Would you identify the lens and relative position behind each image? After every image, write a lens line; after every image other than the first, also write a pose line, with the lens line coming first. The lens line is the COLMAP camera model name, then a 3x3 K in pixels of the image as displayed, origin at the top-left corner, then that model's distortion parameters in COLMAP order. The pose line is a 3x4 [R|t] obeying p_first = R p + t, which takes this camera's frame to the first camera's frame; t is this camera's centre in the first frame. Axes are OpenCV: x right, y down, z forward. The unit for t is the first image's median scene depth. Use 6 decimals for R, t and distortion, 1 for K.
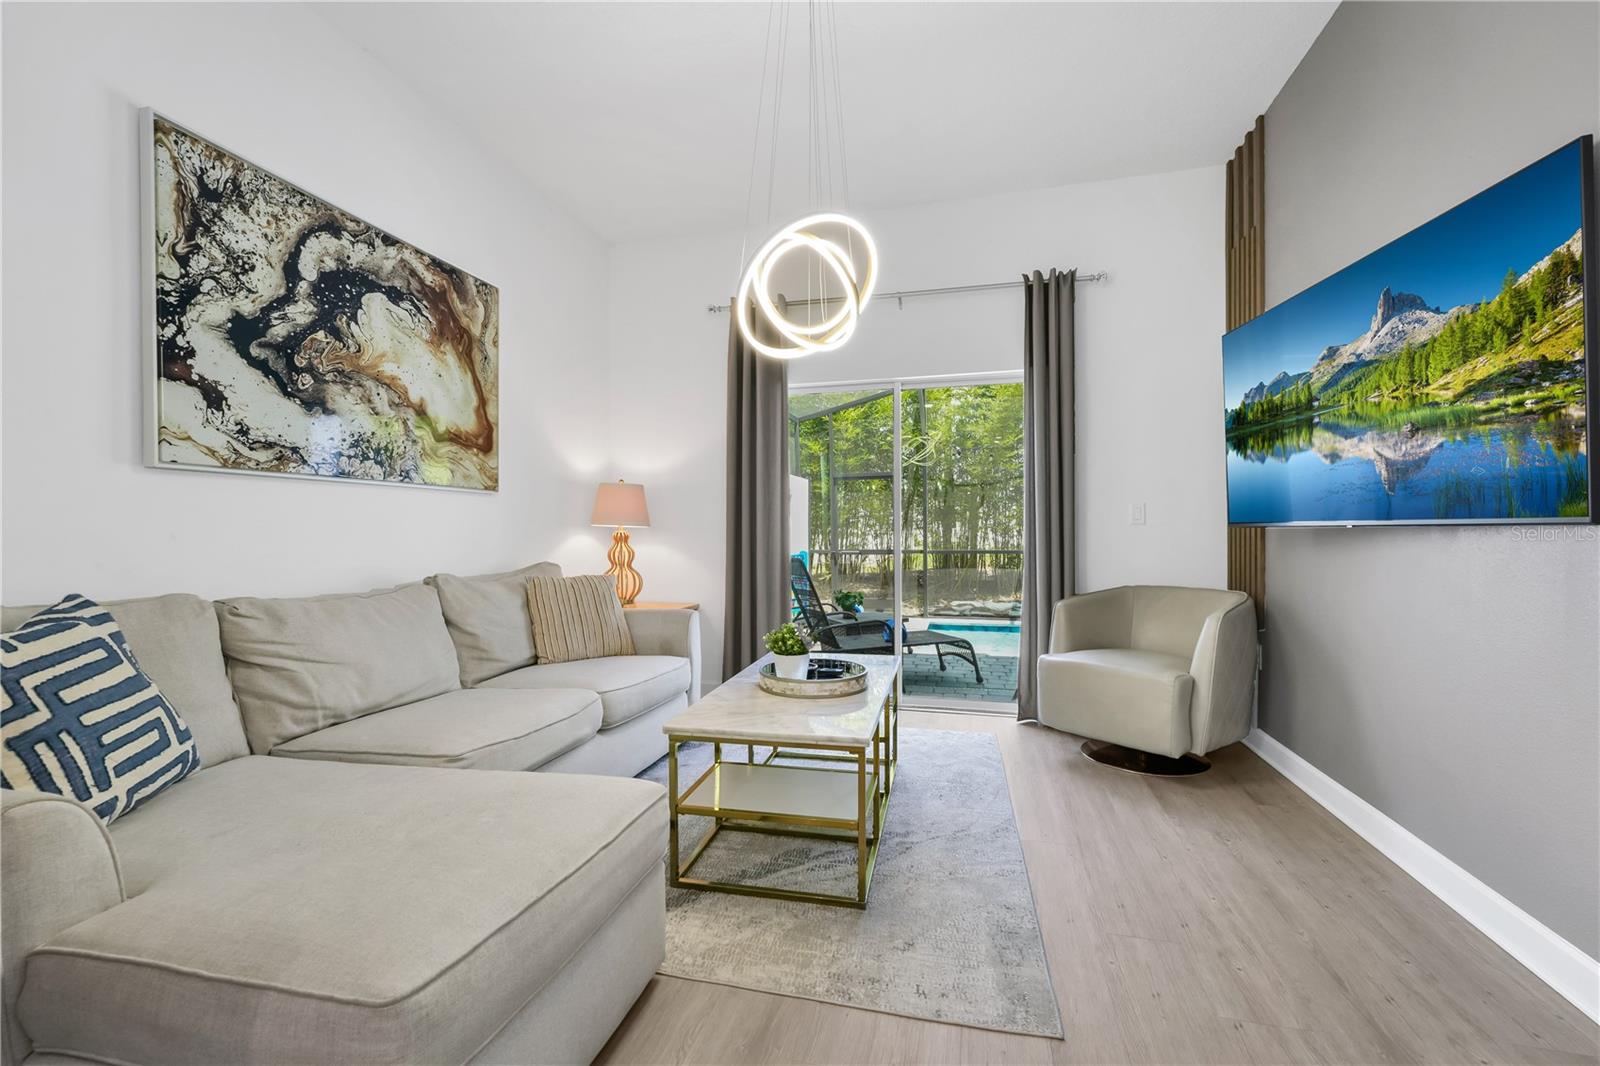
lens RADIAL K [[631.7, 0, 832.4], [0, 631.7, 537.4], [0, 0, 1]] dist [-0.001261, 0.000152]
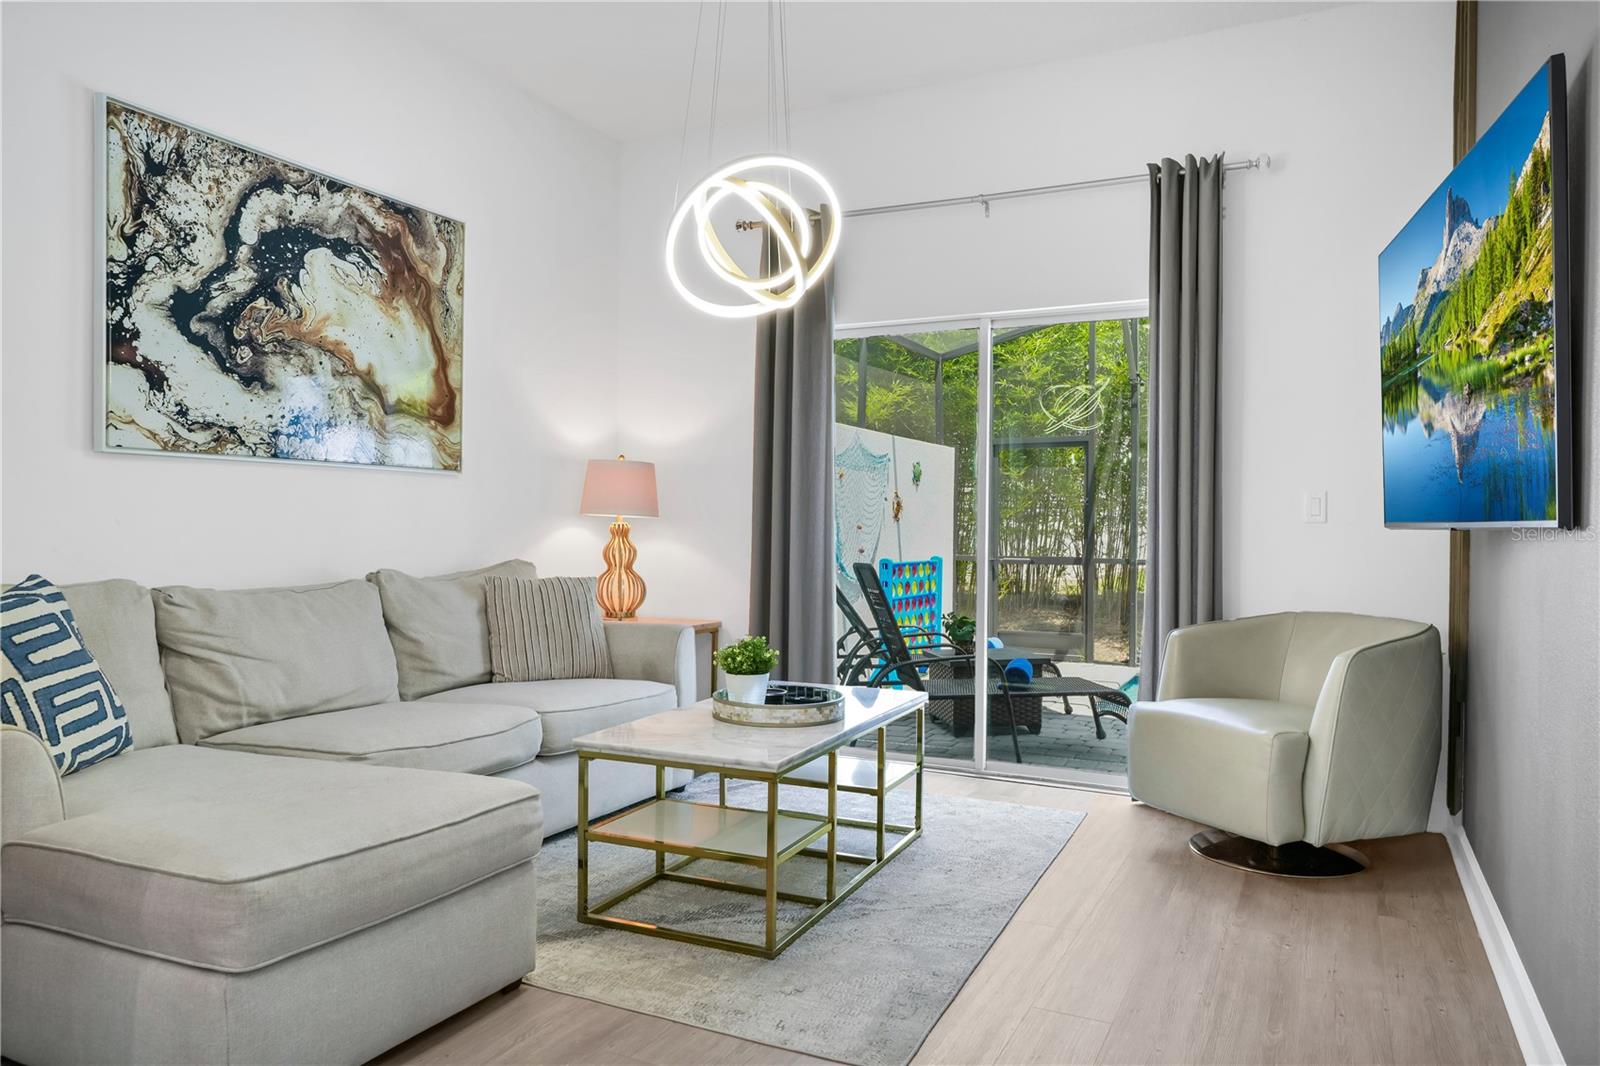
lens RADIAL K [[1062.2, 0, 880.0], [0, 1062.2, 535.1], [0, 0, 1]] dist [0.002301, -0.000570]
pose [[0.979367, 0.015565, -0.201489, 0.372454], [-0.015716, 0.999876, 0.000848, -0.000766], [0.201478, 0.002336, 0.979490, -0.315643]]
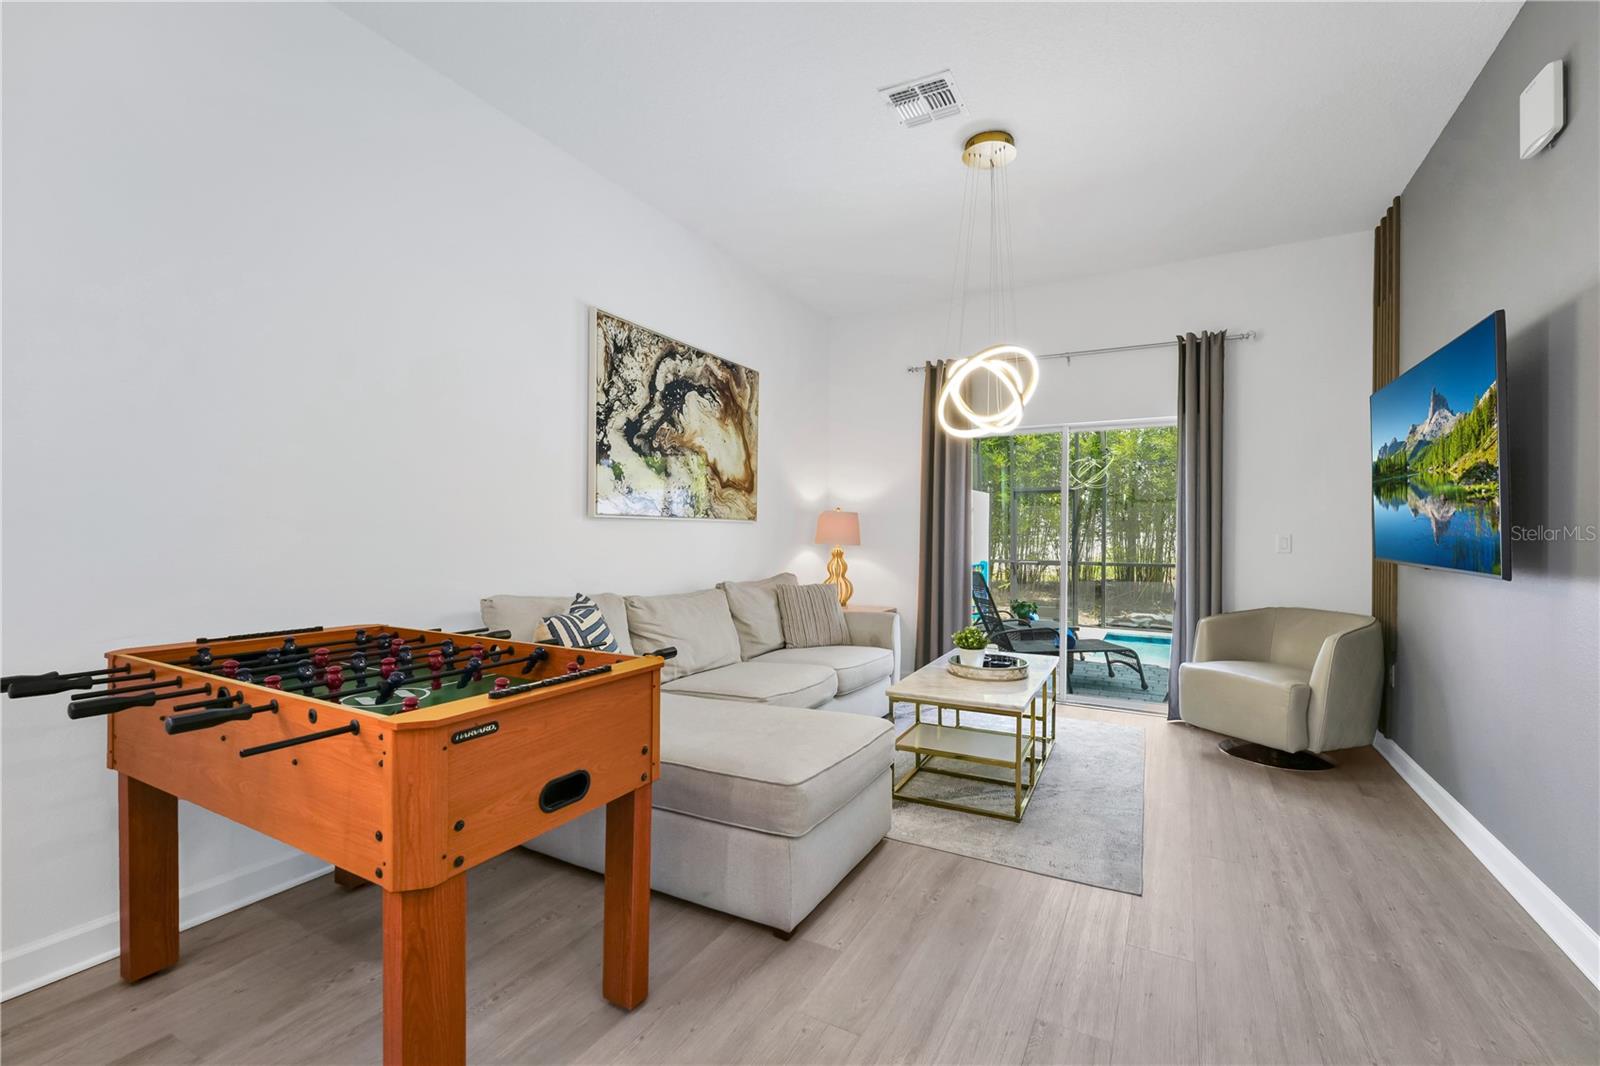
lens RADIAL K [[660.5, 0, 868.8], [0, 660.5, 533.3], [0, 0, 1]] dist [-0.000597, 0.000079]
pose [[0.975645, 0.013816, -0.218921, 0.027515], [-0.014999, 0.999880, -0.003745, -0.058094], [0.218843, 0.006938, 0.975735, -0.451419]]
